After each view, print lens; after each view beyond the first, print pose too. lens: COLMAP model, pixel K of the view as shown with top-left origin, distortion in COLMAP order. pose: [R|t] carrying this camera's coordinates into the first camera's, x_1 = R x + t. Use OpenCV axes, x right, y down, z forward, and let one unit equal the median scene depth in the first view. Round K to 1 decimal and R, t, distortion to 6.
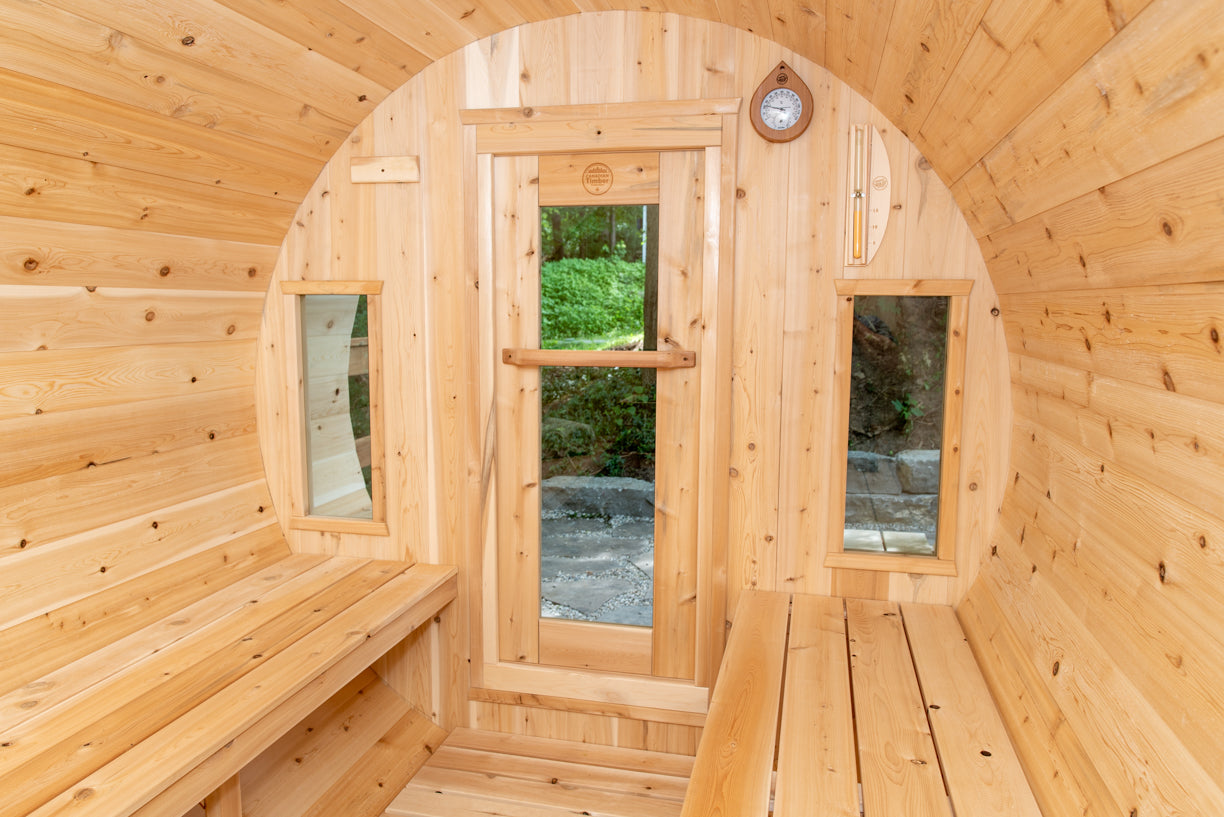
lens RADIAL K [[863.5, 0, 606.0], [0, 863.5, 403.5], [0, 0, 1]] dist [0.005687, 0.000586]
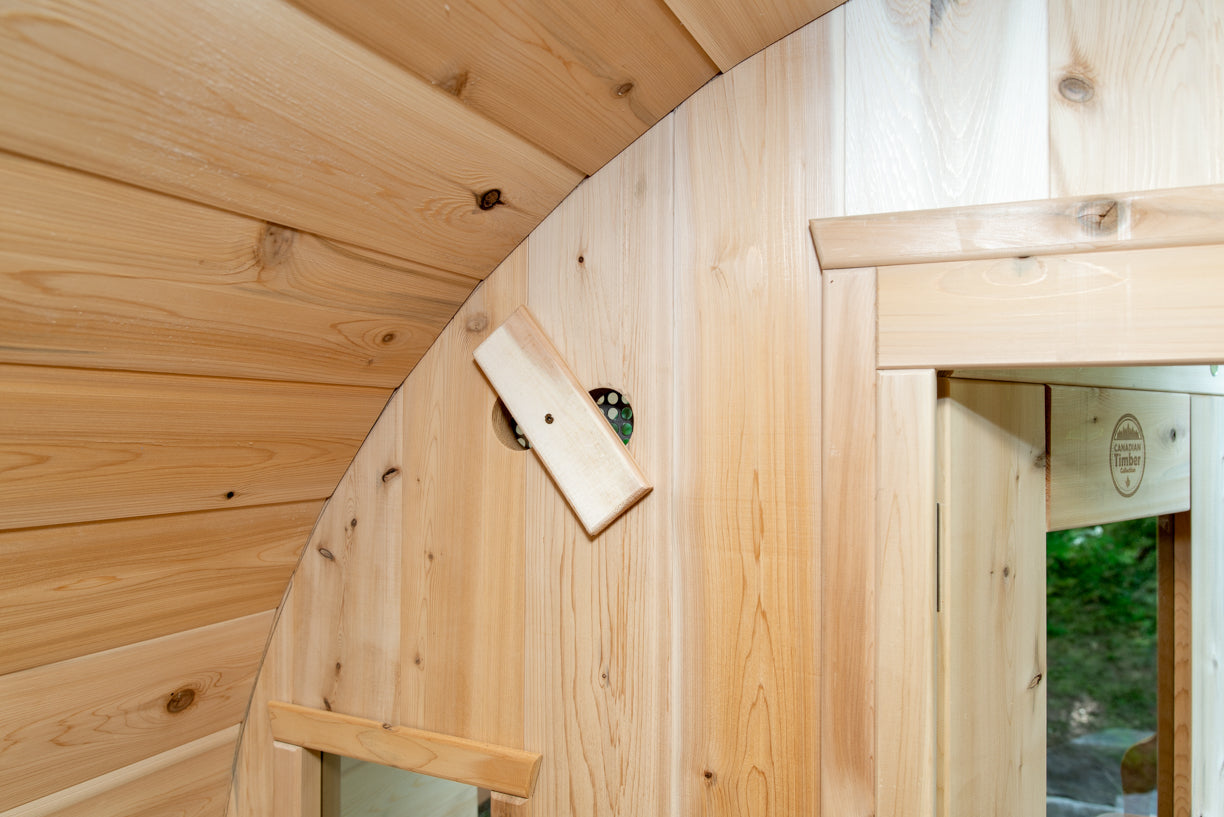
lens RADIAL K [[863.5, 0, 612.3], [0, 863.5, 412.8], [0, 0, 1]] dist [0.005687, 0.000586]
pose [[0.978202, -0.002344, -0.207643, -0.183716], [-0.024854, 0.991427, -0.128278, -0.250467], [0.206163, 0.130643, 0.969757, 0.753833]]
